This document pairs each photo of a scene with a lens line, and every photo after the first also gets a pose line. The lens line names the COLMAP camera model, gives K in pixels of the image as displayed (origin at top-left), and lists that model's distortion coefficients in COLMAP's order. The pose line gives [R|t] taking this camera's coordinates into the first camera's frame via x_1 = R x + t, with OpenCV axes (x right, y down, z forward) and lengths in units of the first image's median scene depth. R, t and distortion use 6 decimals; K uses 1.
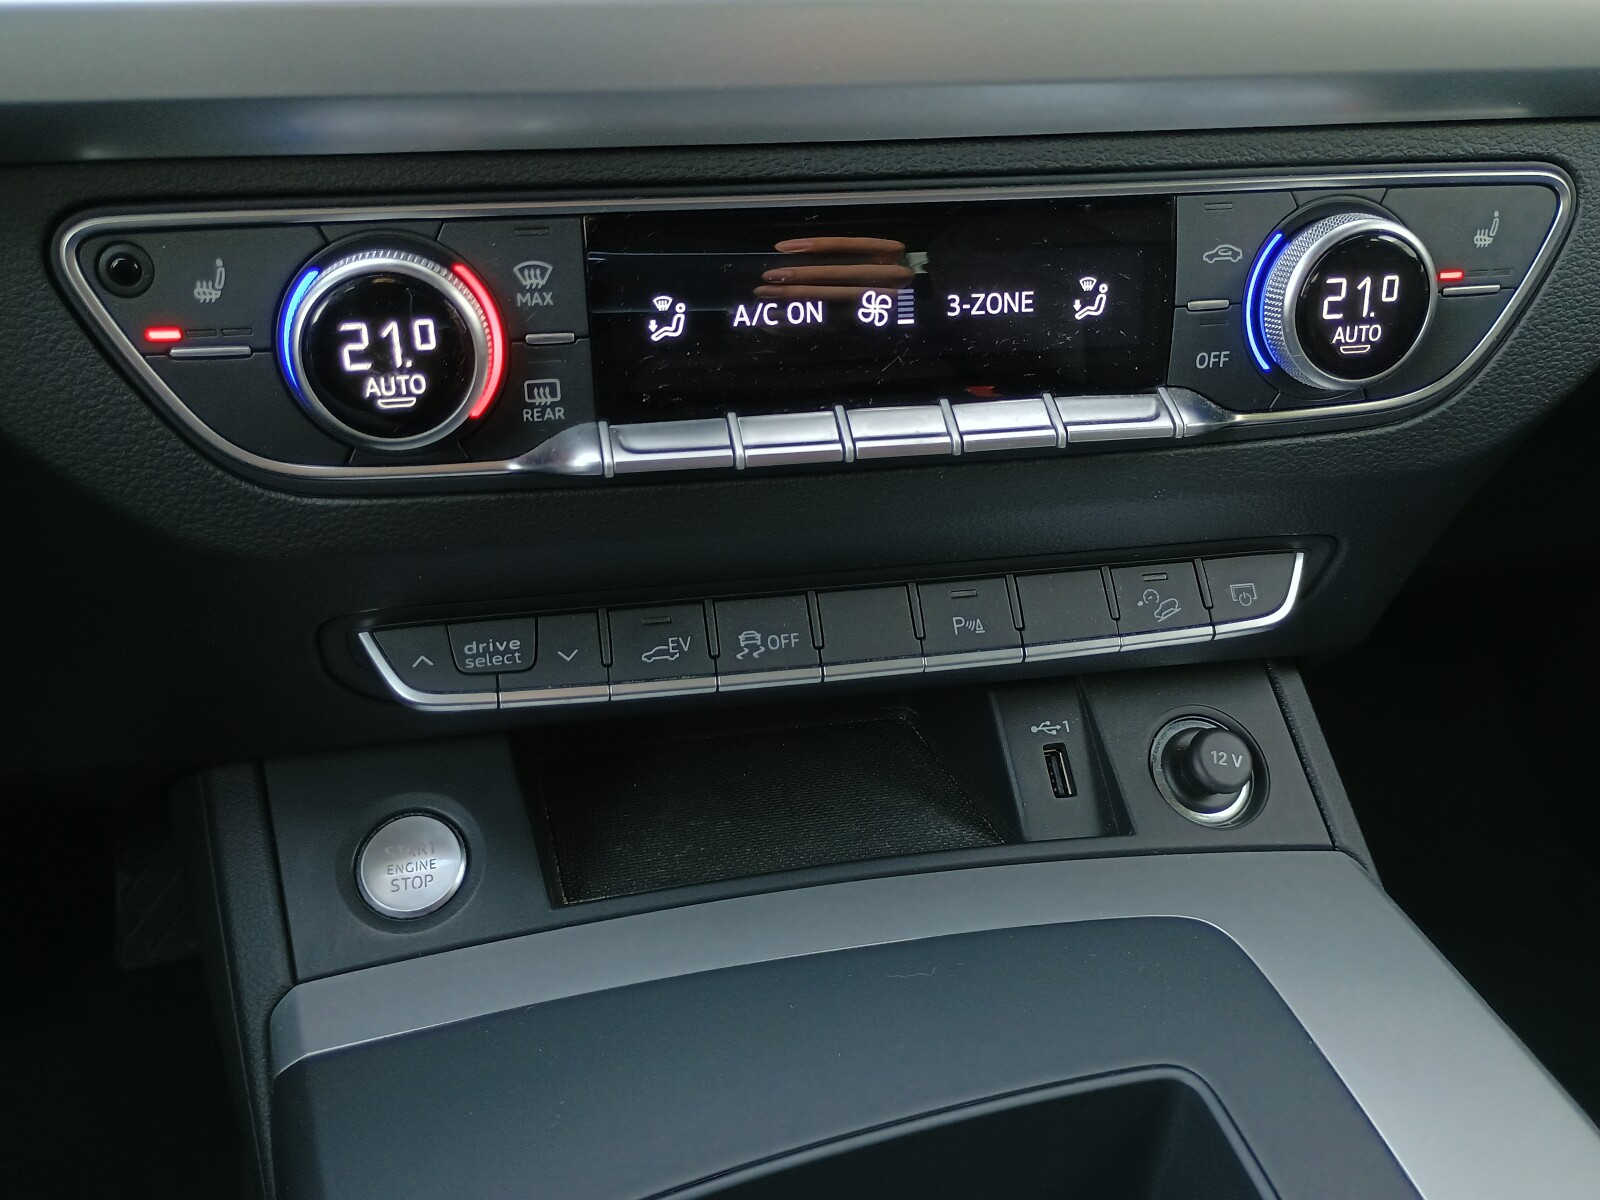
lens RADIAL K [[1402.0, 0, 800.2], [0, 1402.0, 590.4], [0, 0, 1]] dist [0.052027, -0.058580]
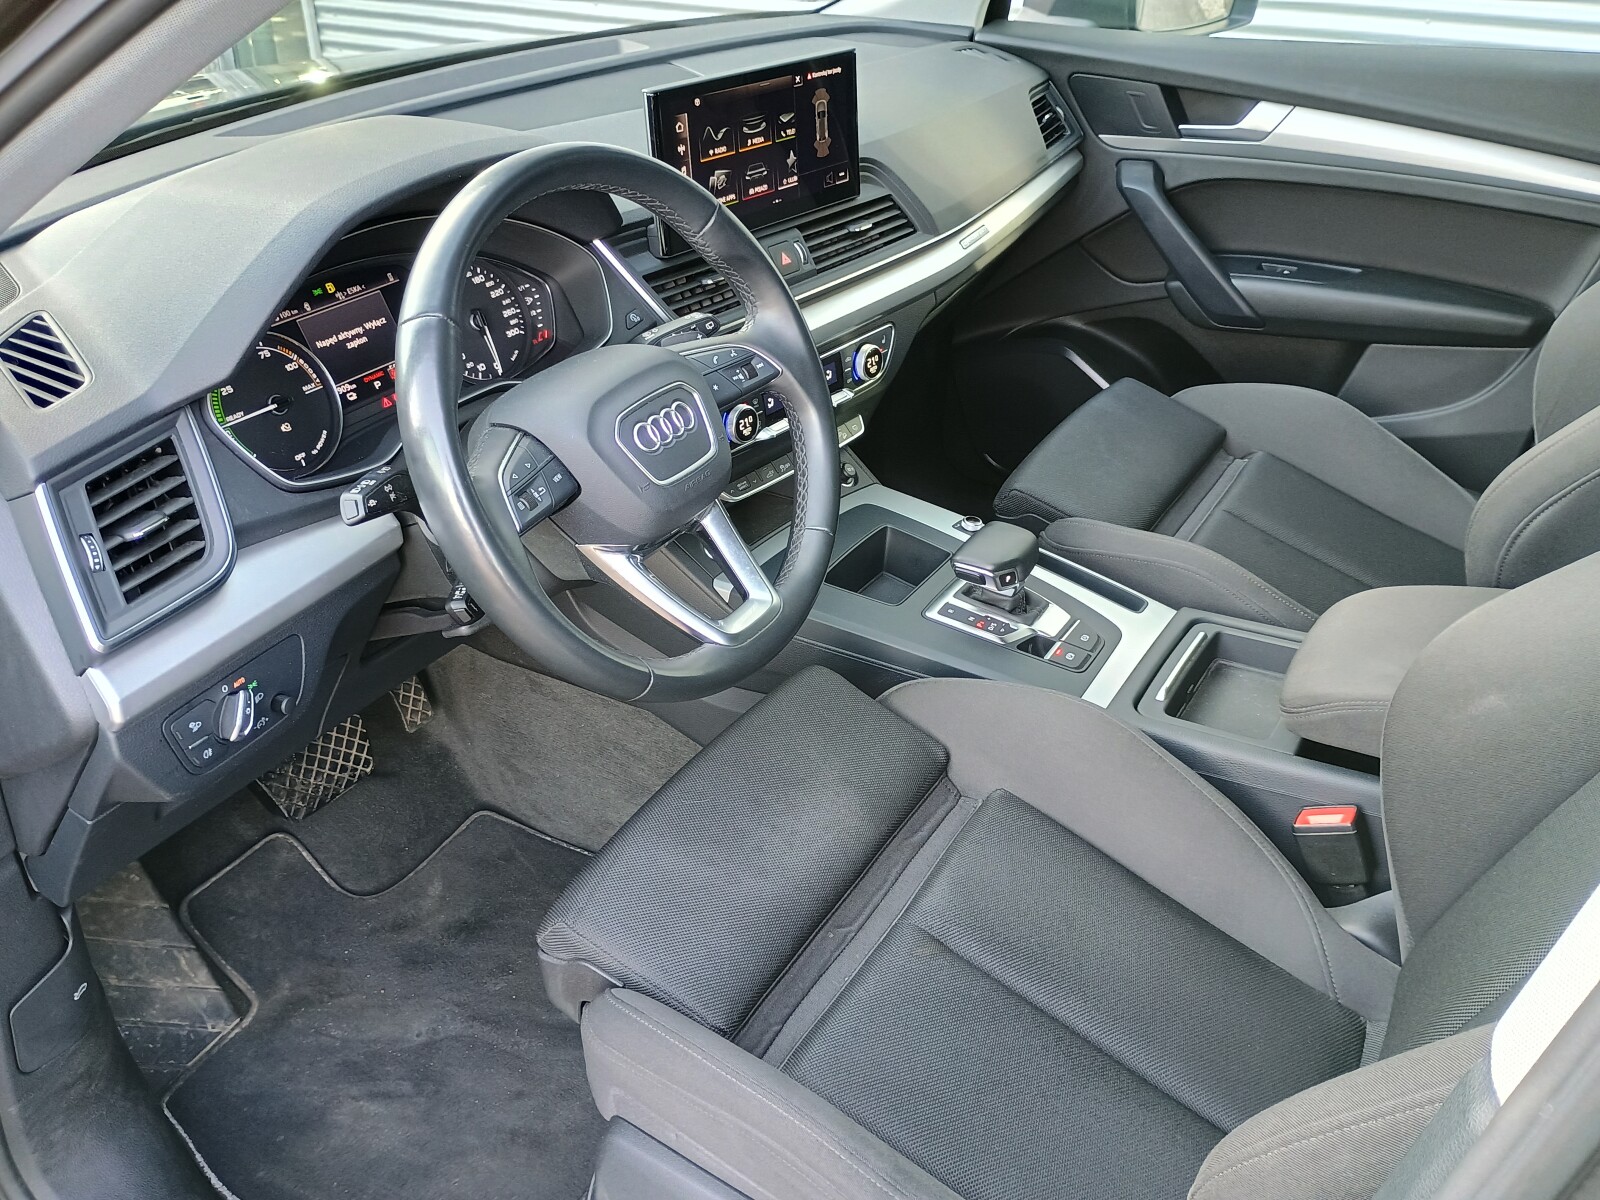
lens RADIAL K [[1402.0, 0, 824.2], [0, 1402.0, 585.5], [0, 0, 1]] dist [0.052027, -0.058580]
pose [[0.766125, -0.332485, 0.550006, -2.685067], [0.283703, 0.942849, 0.174782, -0.375149], [-0.576685, 0.022134, 0.816667, -2.881335]]
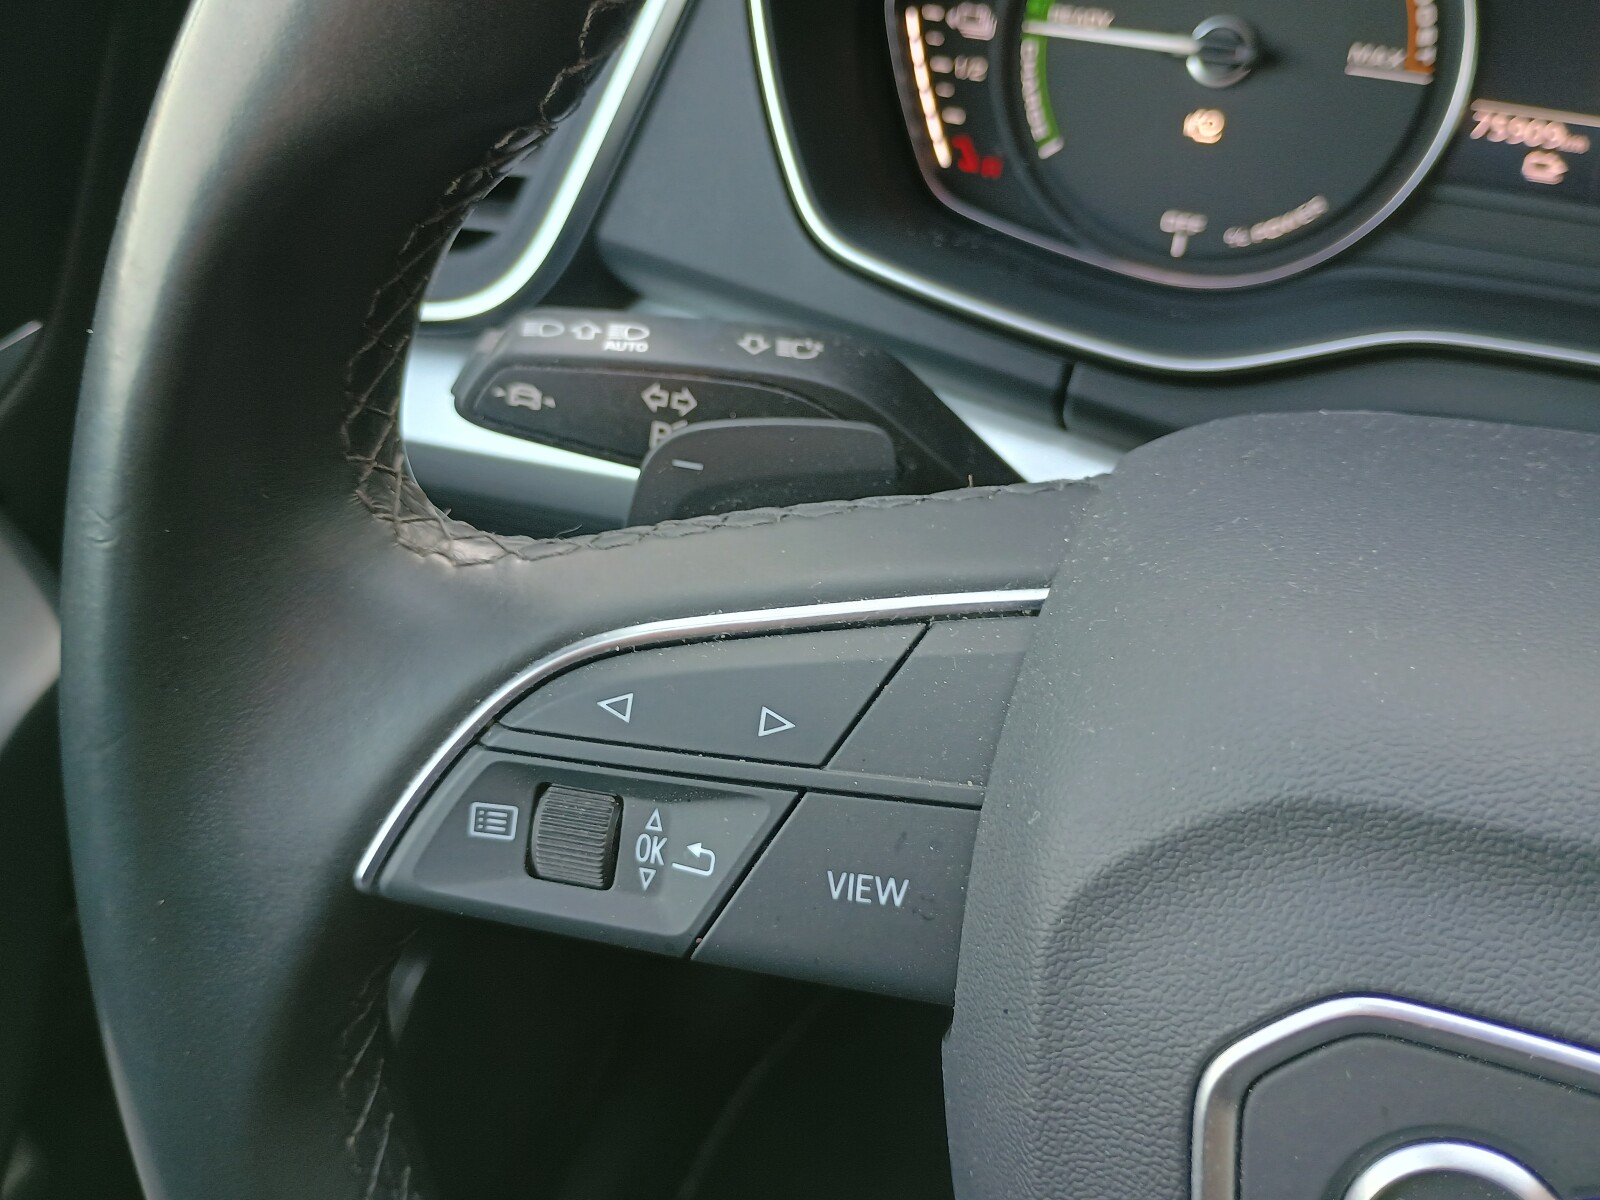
lens RADIAL K [[1402.0, 0, 814.2], [0, 1402.0, 592.4], [0, 0, 1]] dist [0.052027, -0.058580]
pose [[0.736668, 0.432500, -0.519869, -1.135086], [-0.244063, 0.886972, 0.392064, -0.547607], [0.630677, -0.161941, 0.758961, -0.458501]]
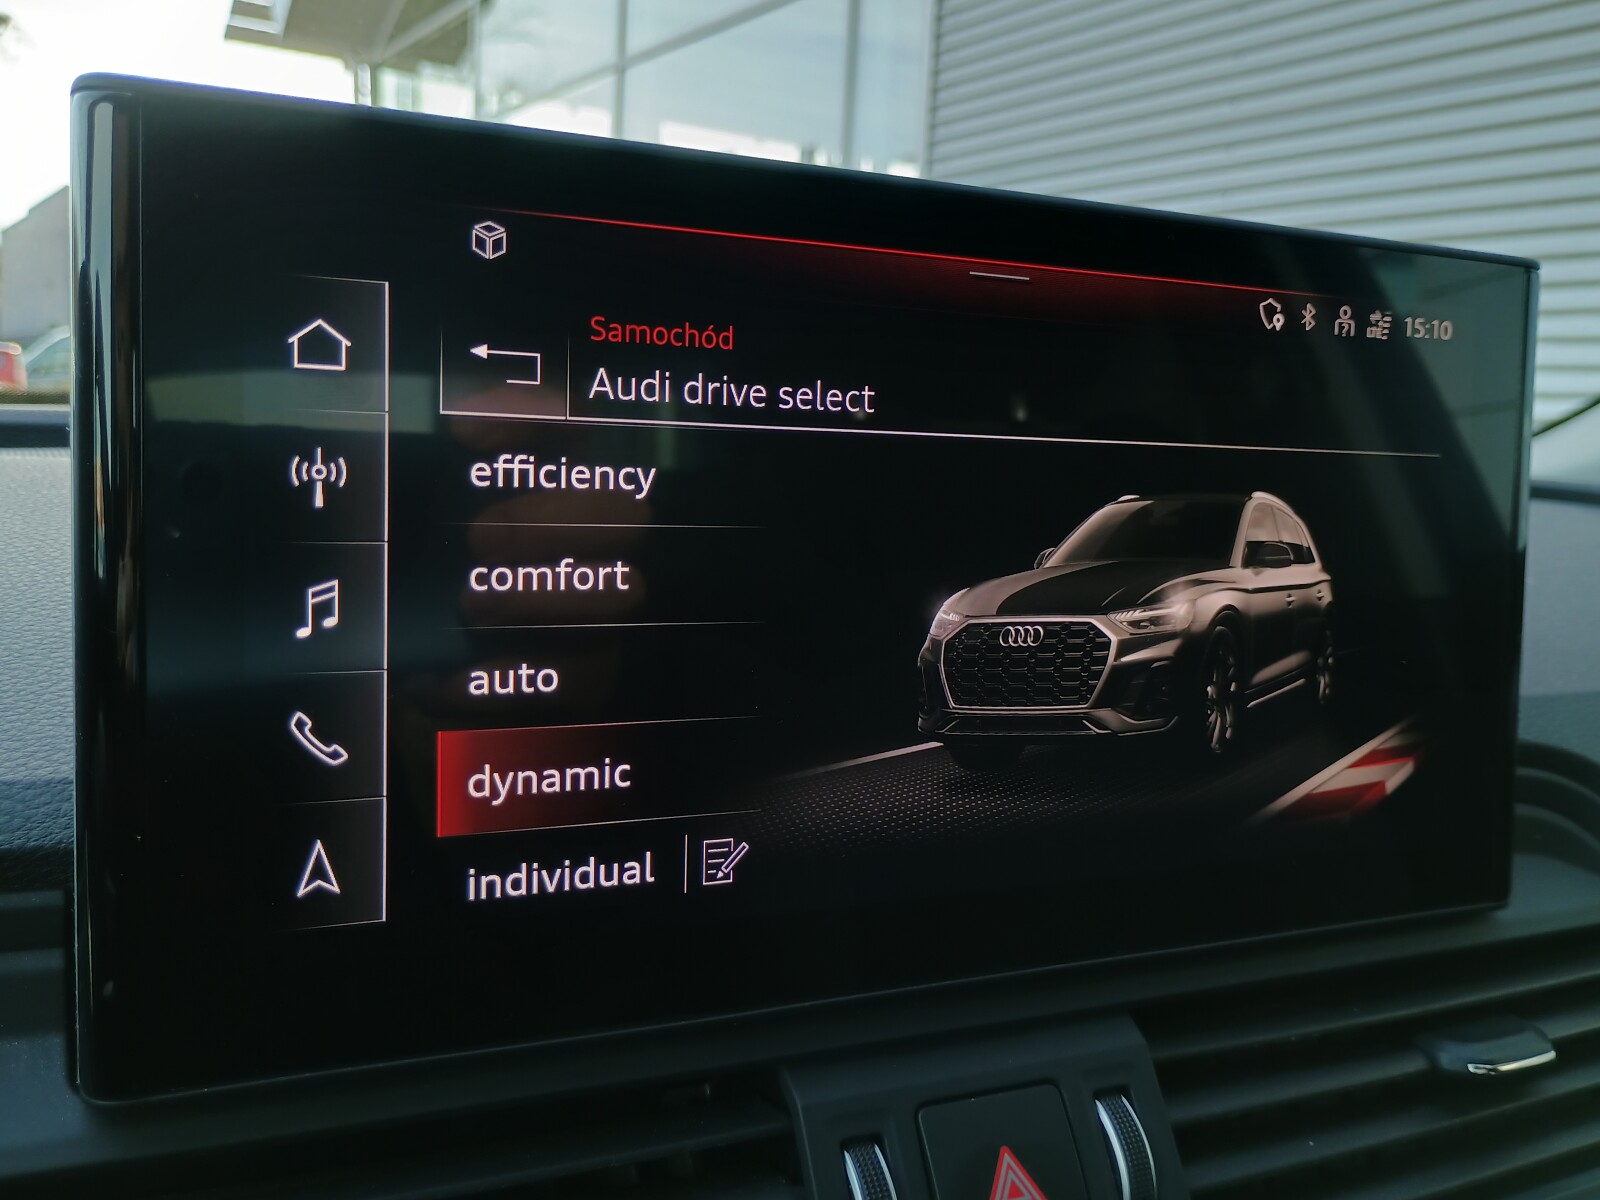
lens RADIAL K [[1402.0, 0, 840.9], [0, 1402.0, 585.5], [0, 0, 1]] dist [0.052027, -0.058580]
pose [[0.968360, 0.001432, 0.249554, -0.255306], [0.079093, 0.946672, -0.312341, -0.691623], [-0.236694, 0.322196, 0.916606, 0.010113]]
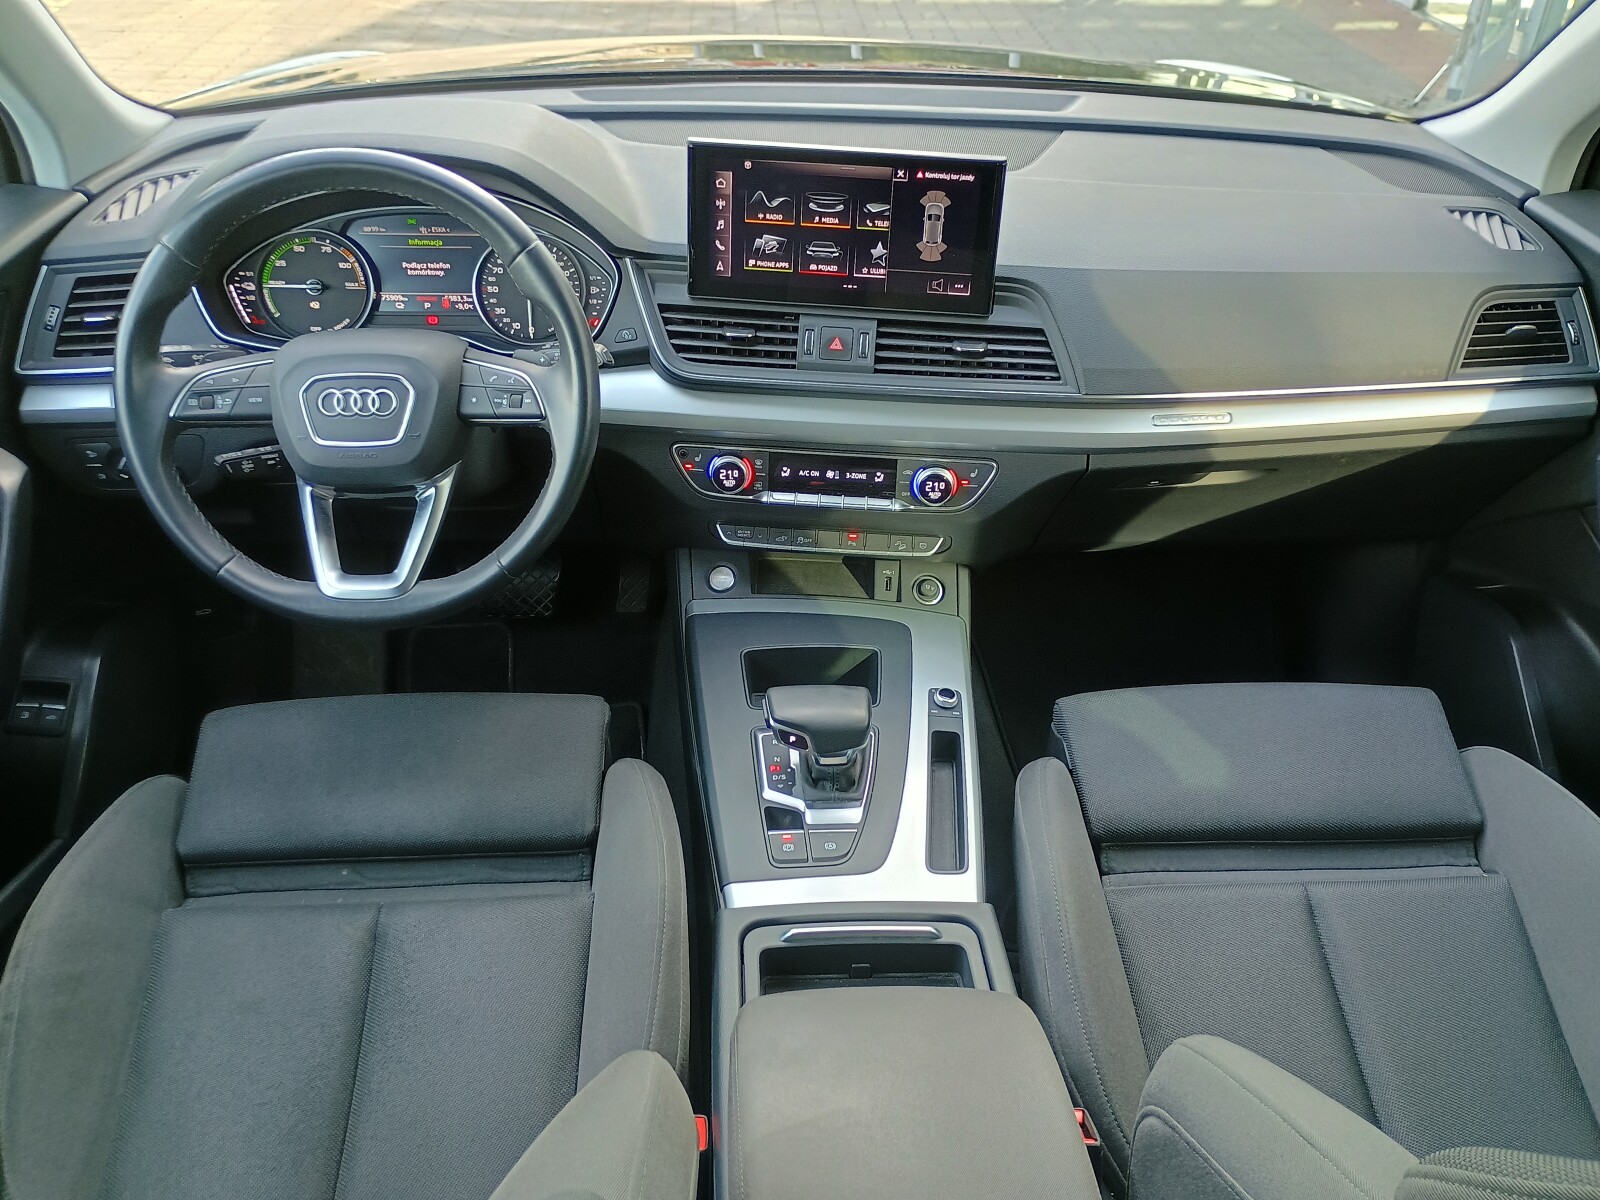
lens RADIAL K [[1402.0, 0, 799.6], [0, 1402.0, 585.8], [0, 0, 1]] dist [0.052027, -0.058580]
pose [[0.961013, 0.164012, -0.222609, 1.032465], [-0.133806, 0.980390, 0.144676, -0.488928], [0.241972, -0.109249, 0.964113, -3.482836]]
